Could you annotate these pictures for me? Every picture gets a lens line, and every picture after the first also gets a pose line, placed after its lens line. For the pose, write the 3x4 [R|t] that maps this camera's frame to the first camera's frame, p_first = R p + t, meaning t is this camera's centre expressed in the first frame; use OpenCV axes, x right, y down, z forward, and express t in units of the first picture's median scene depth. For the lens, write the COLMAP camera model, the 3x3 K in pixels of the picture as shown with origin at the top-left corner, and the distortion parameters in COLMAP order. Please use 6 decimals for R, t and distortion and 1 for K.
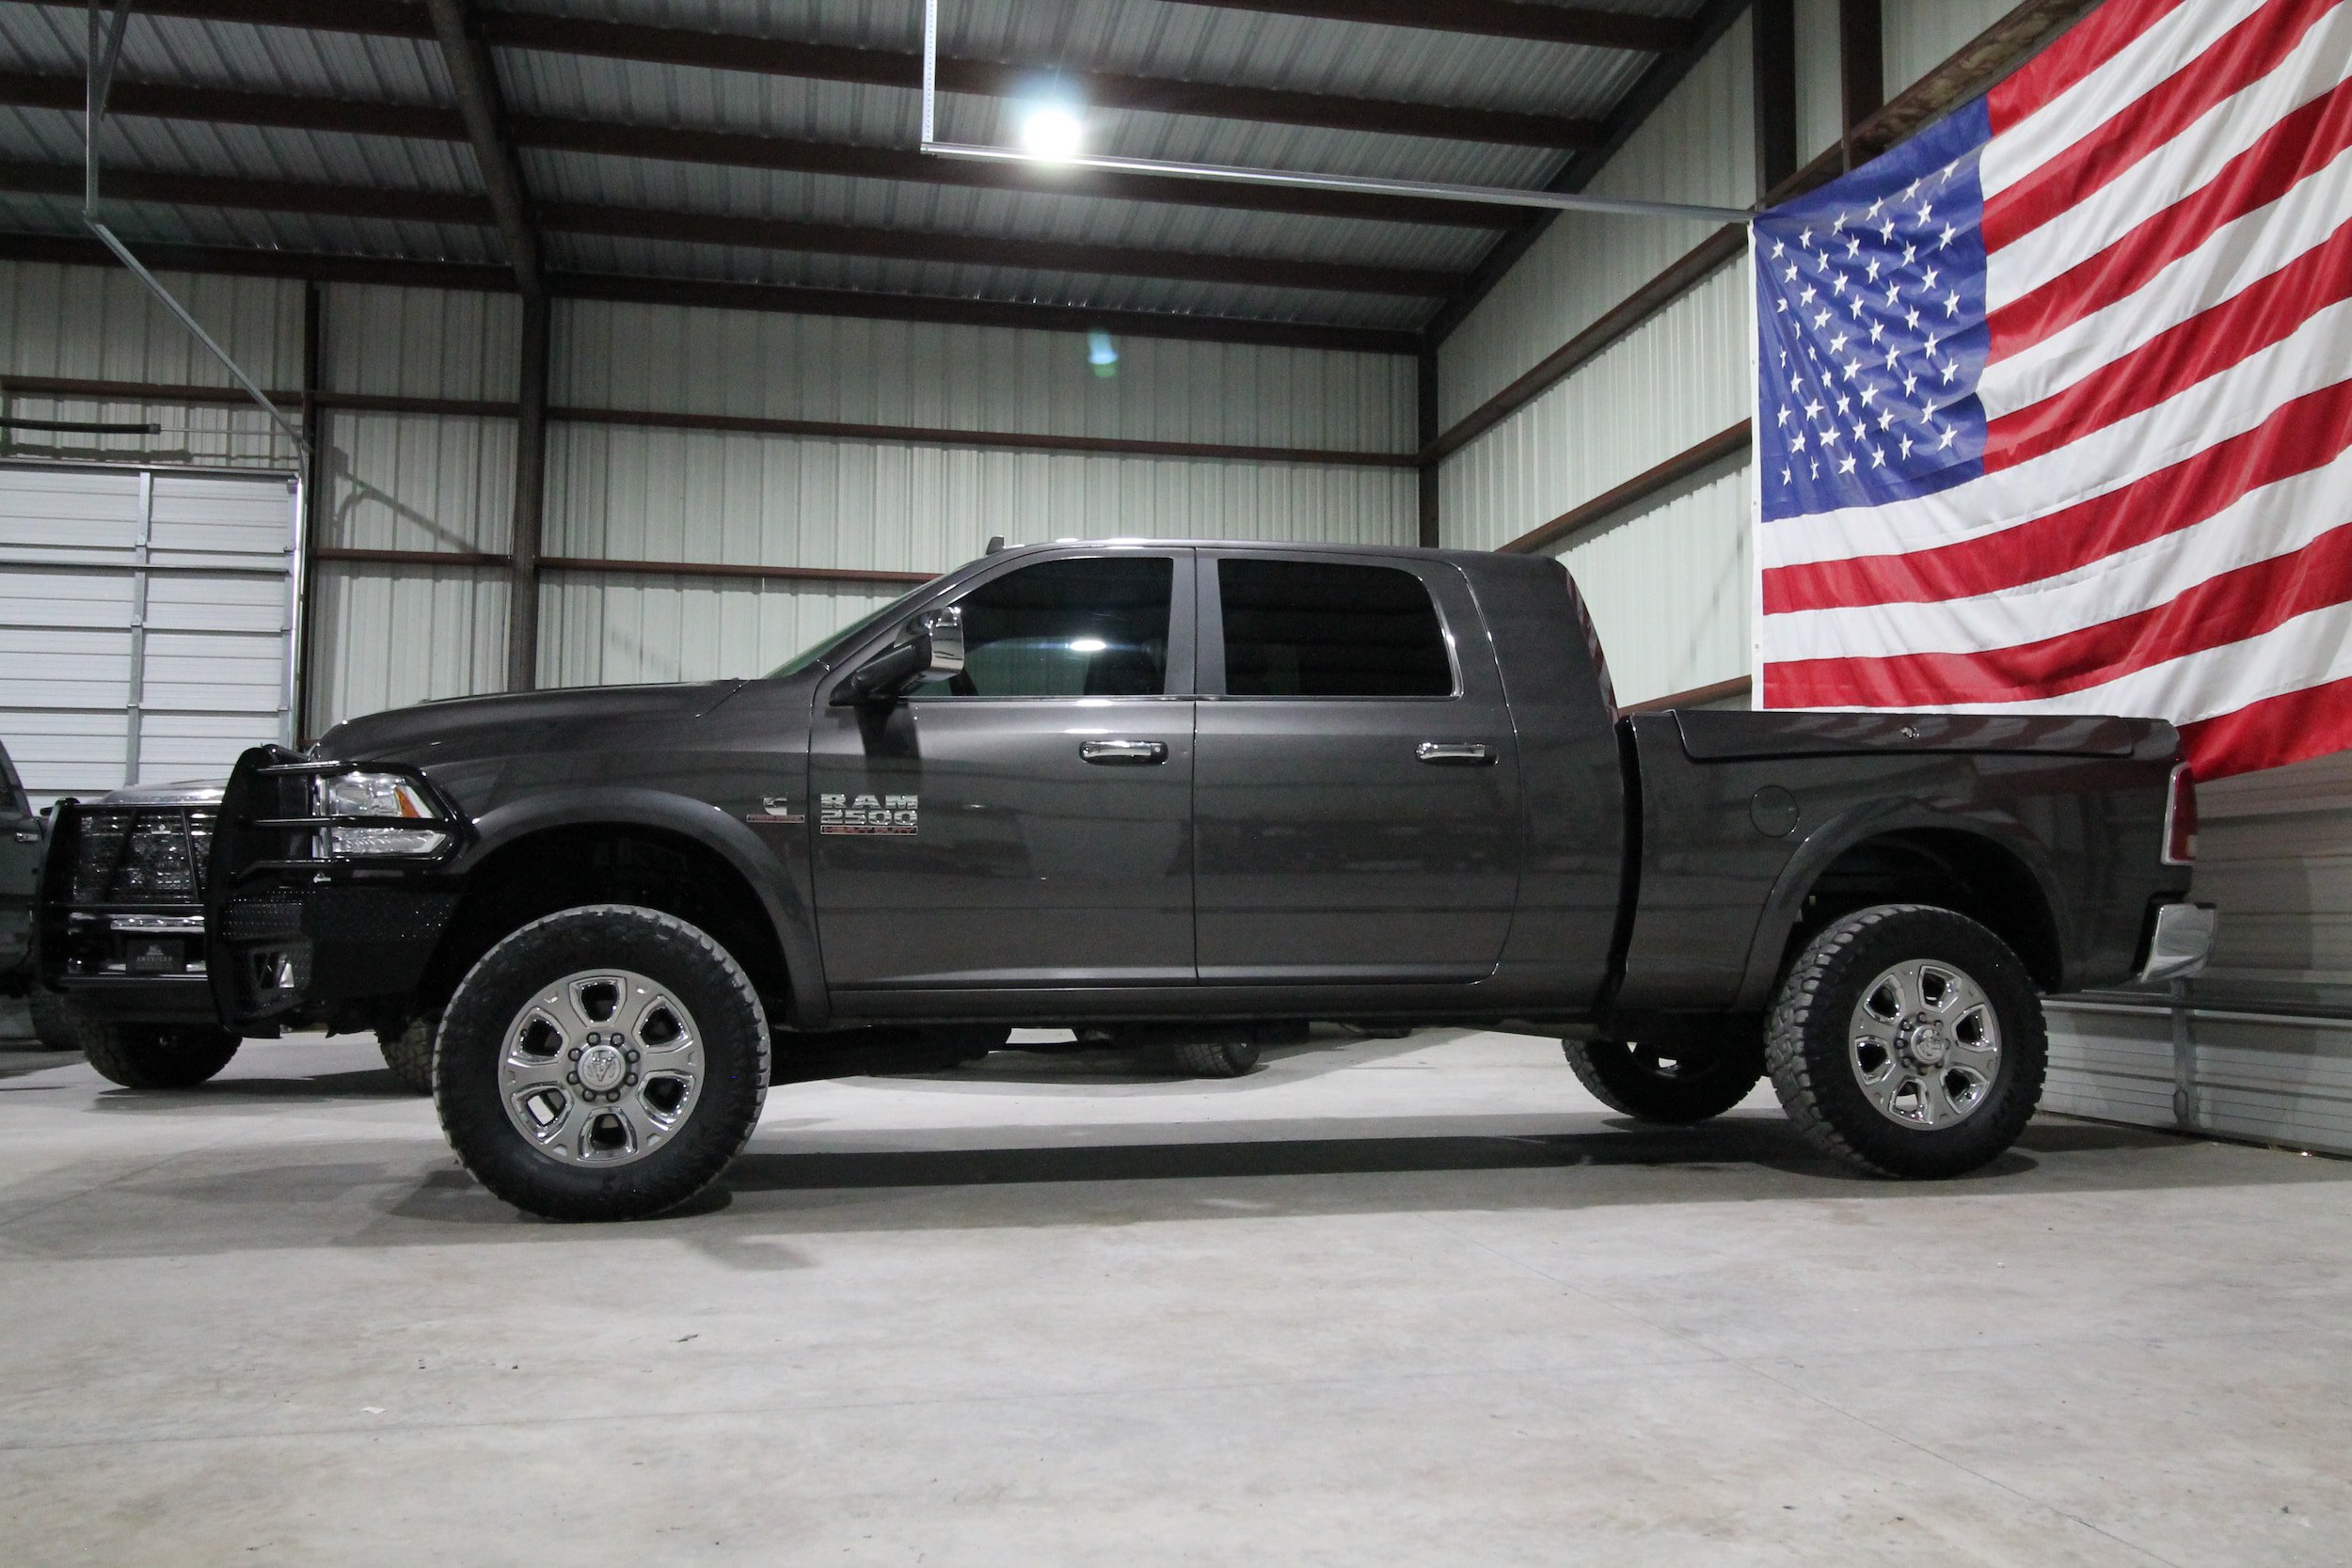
lens RADIAL K [[1832.9, 0, 1175.2], [0, 1832.9, 778.9], [0, 0, 1]] dist [0.006307, -0.002437]
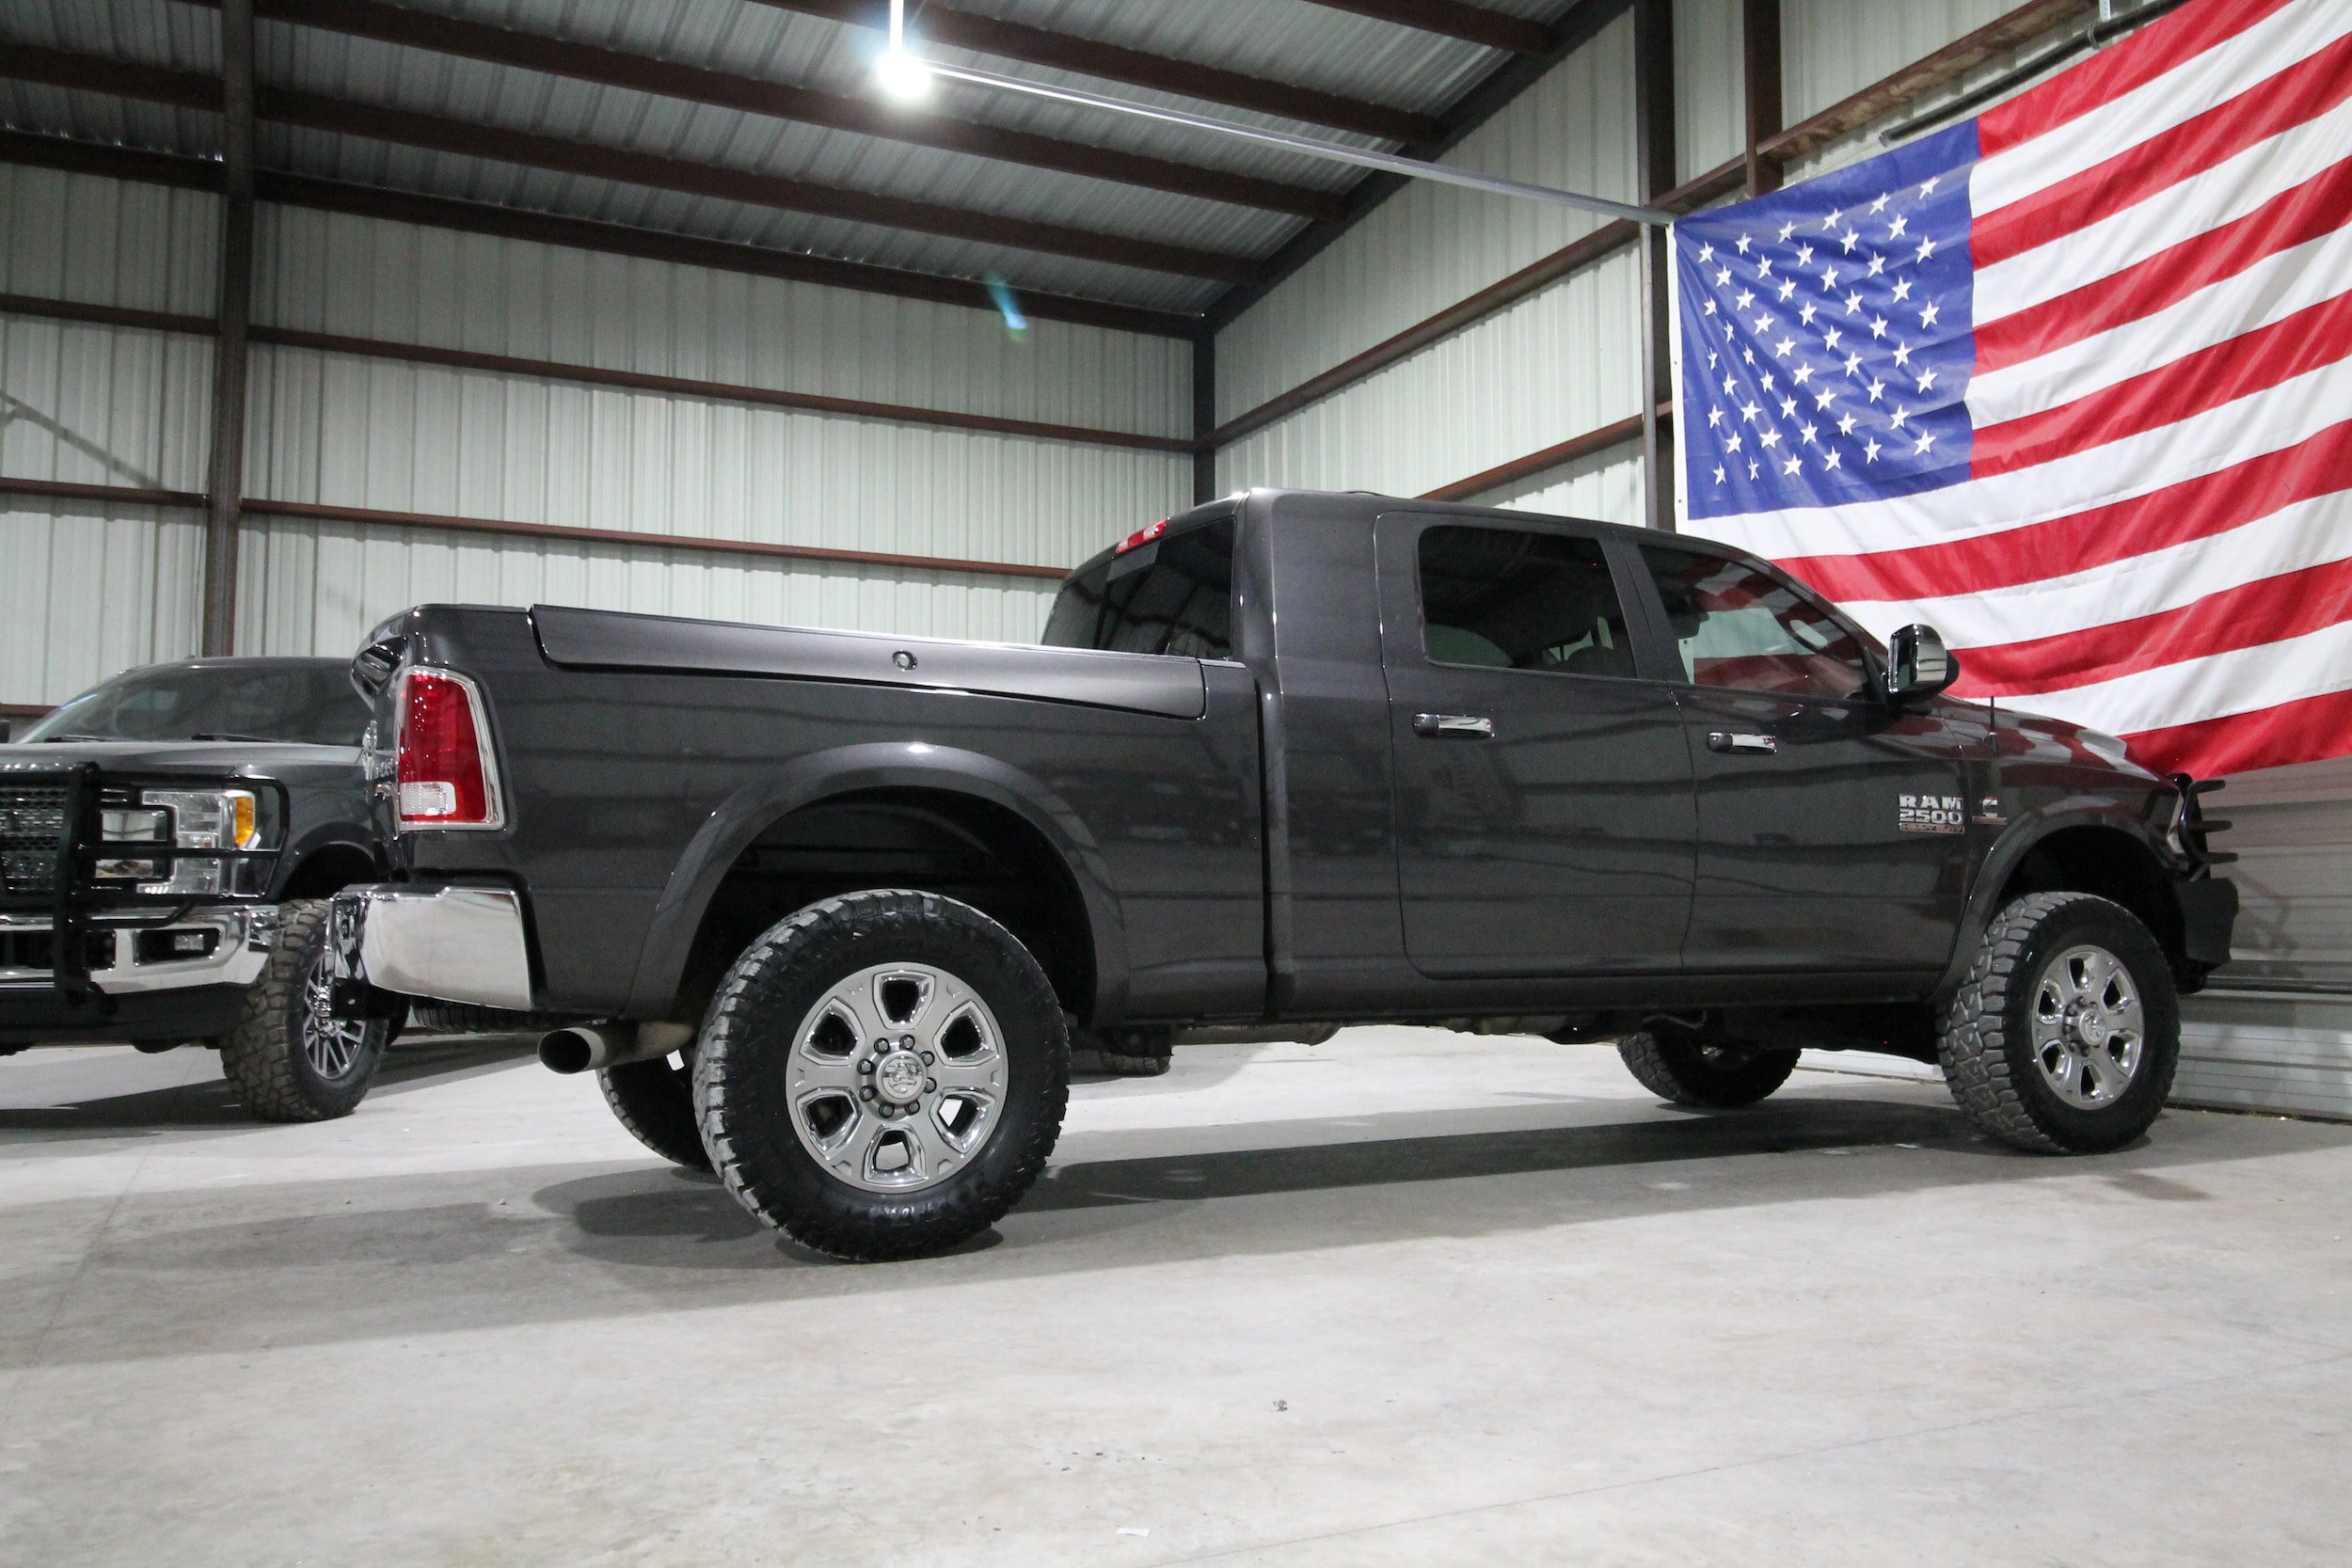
lens RADIAL K [[1821.2, 0, 1187.6], [0, 1821.2, 787.9], [0, 0, 1]] dist [0.004803, 0.002083]
pose [[0.968931, 0.010987, 0.247085, -0.221839], [-0.013194, 0.999886, 0.007275, 0.007415], [-0.246977, -0.010309, 0.968966, 0.089954]]
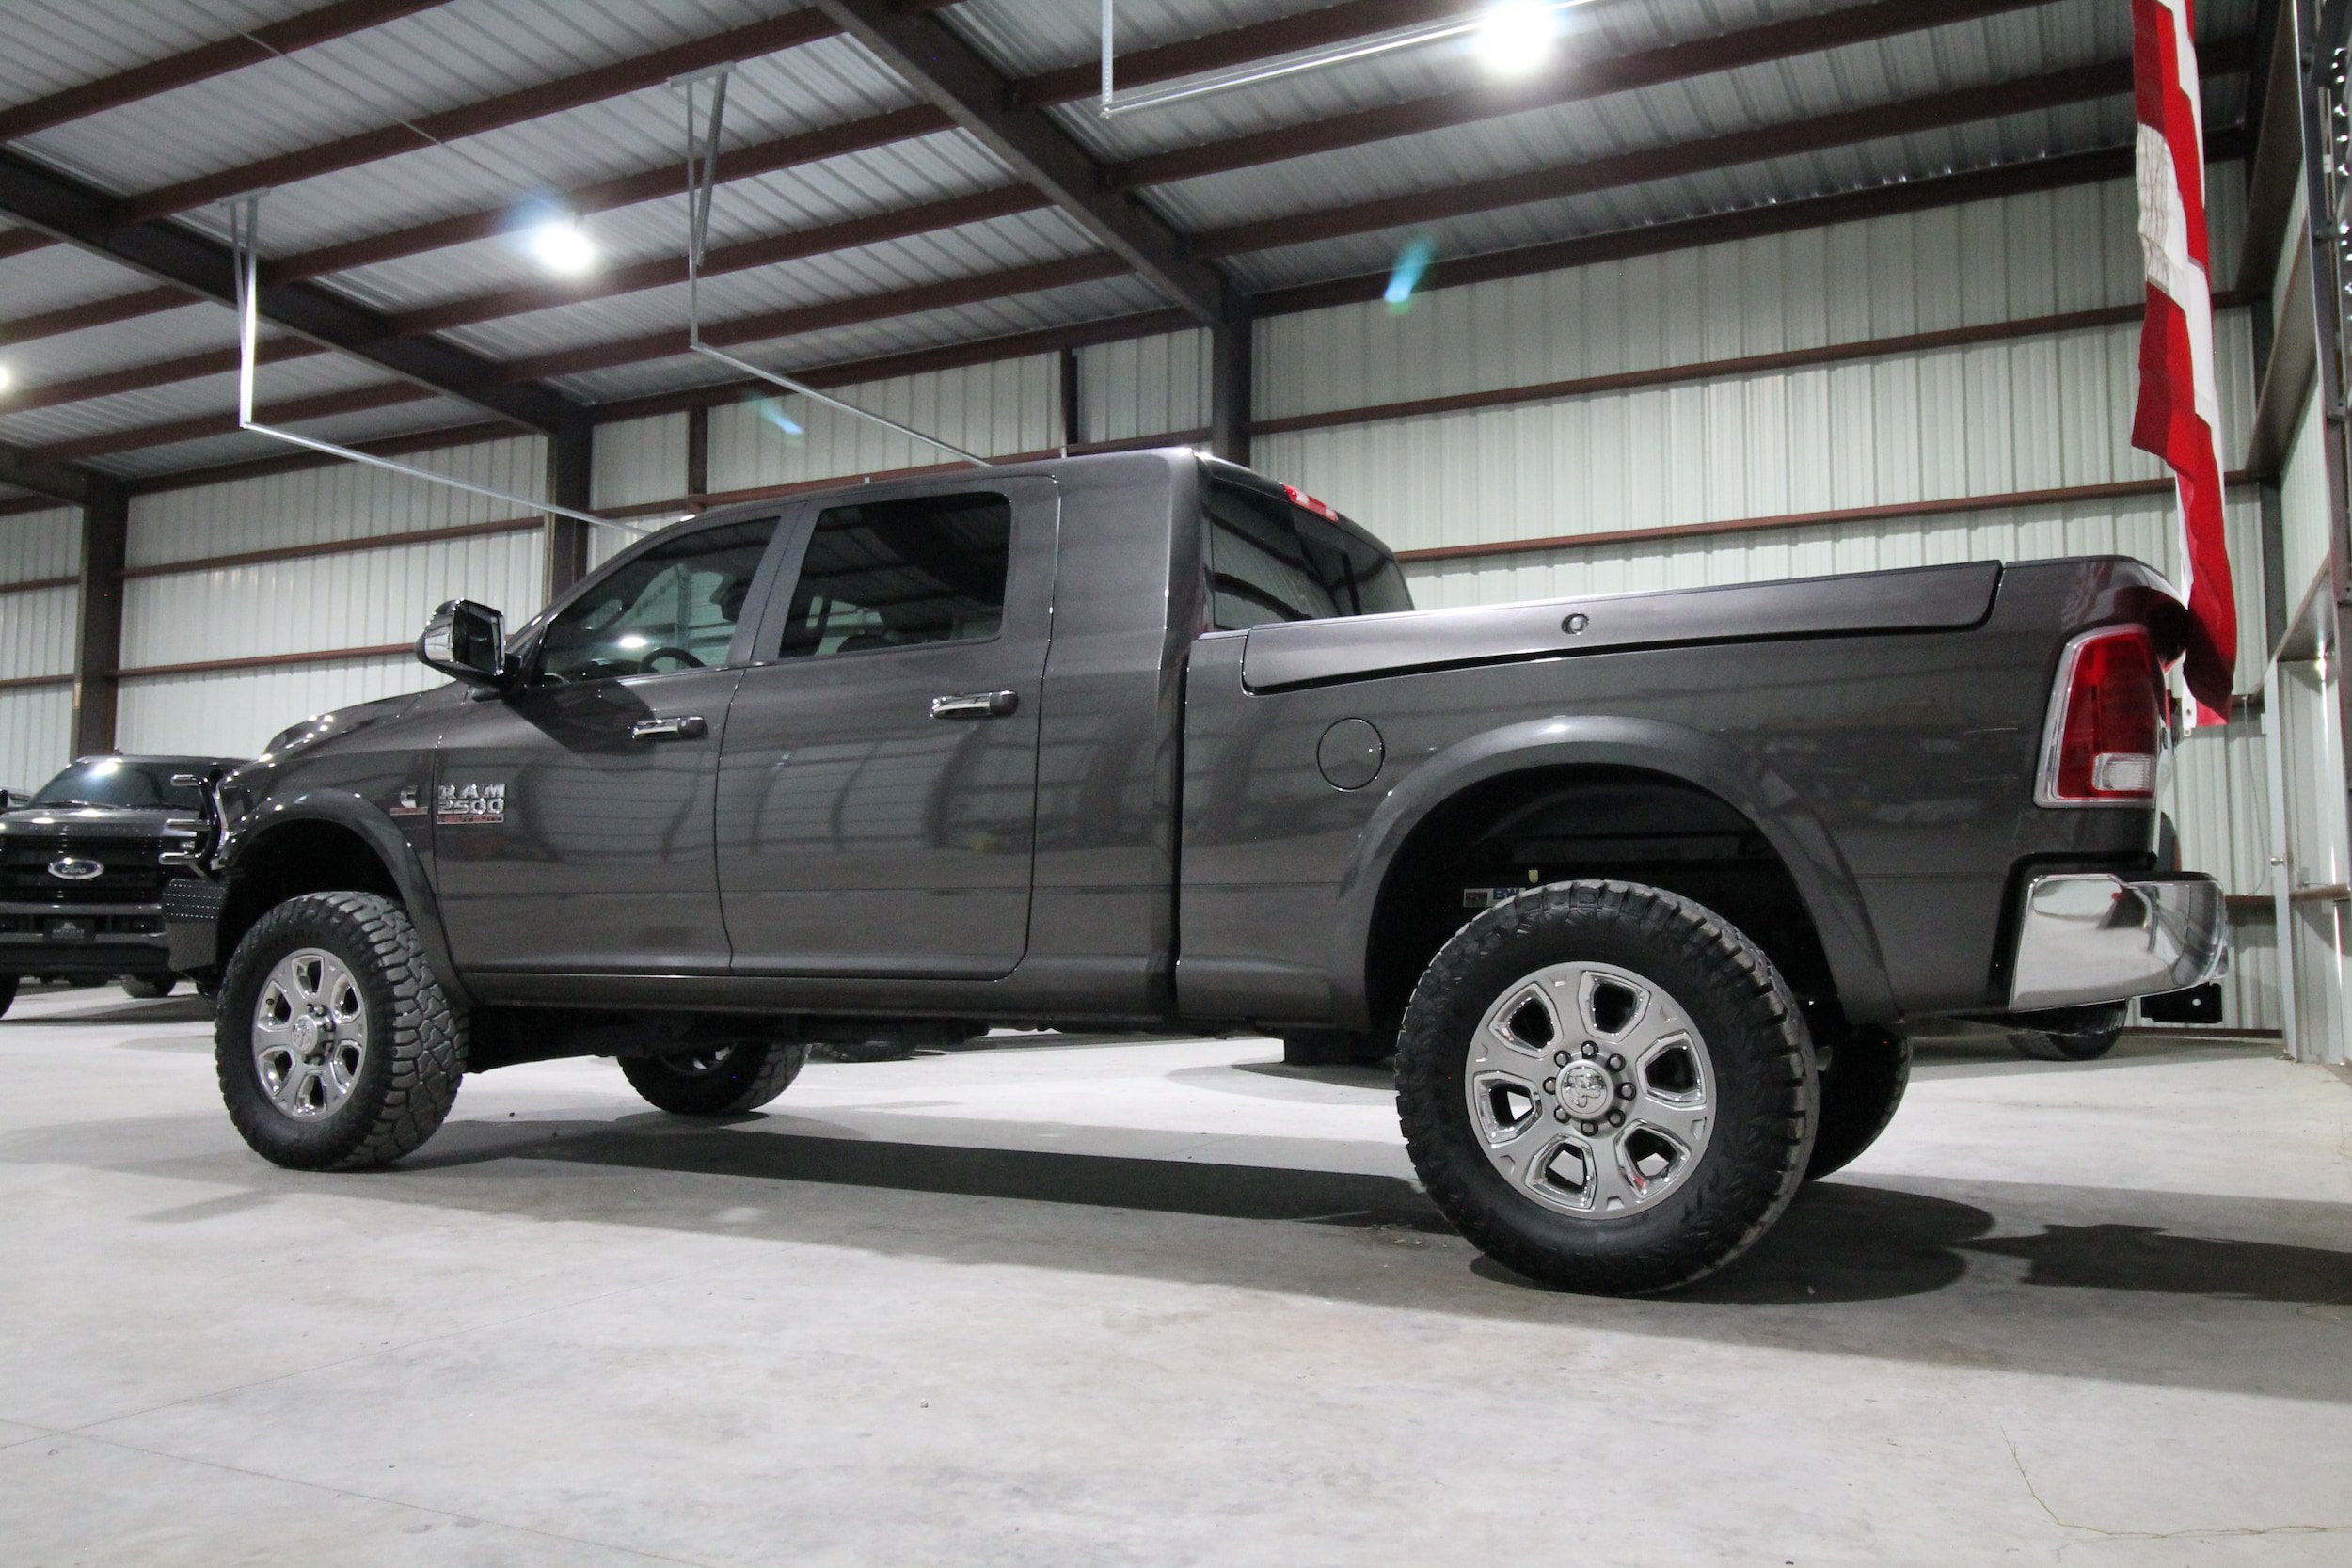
lens RADIAL K [[1816.2, 0, 1177.5], [0, 1816.2, 780.4], [0, 0, 1]] dist [0.004545, -0.000887]
pose [[0.777260, -0.044841, -0.627580, 0.497067], [0.048936, 0.998744, -0.010754, 0.022516], [0.627274, -0.022353, 0.778478, 0.275863]]
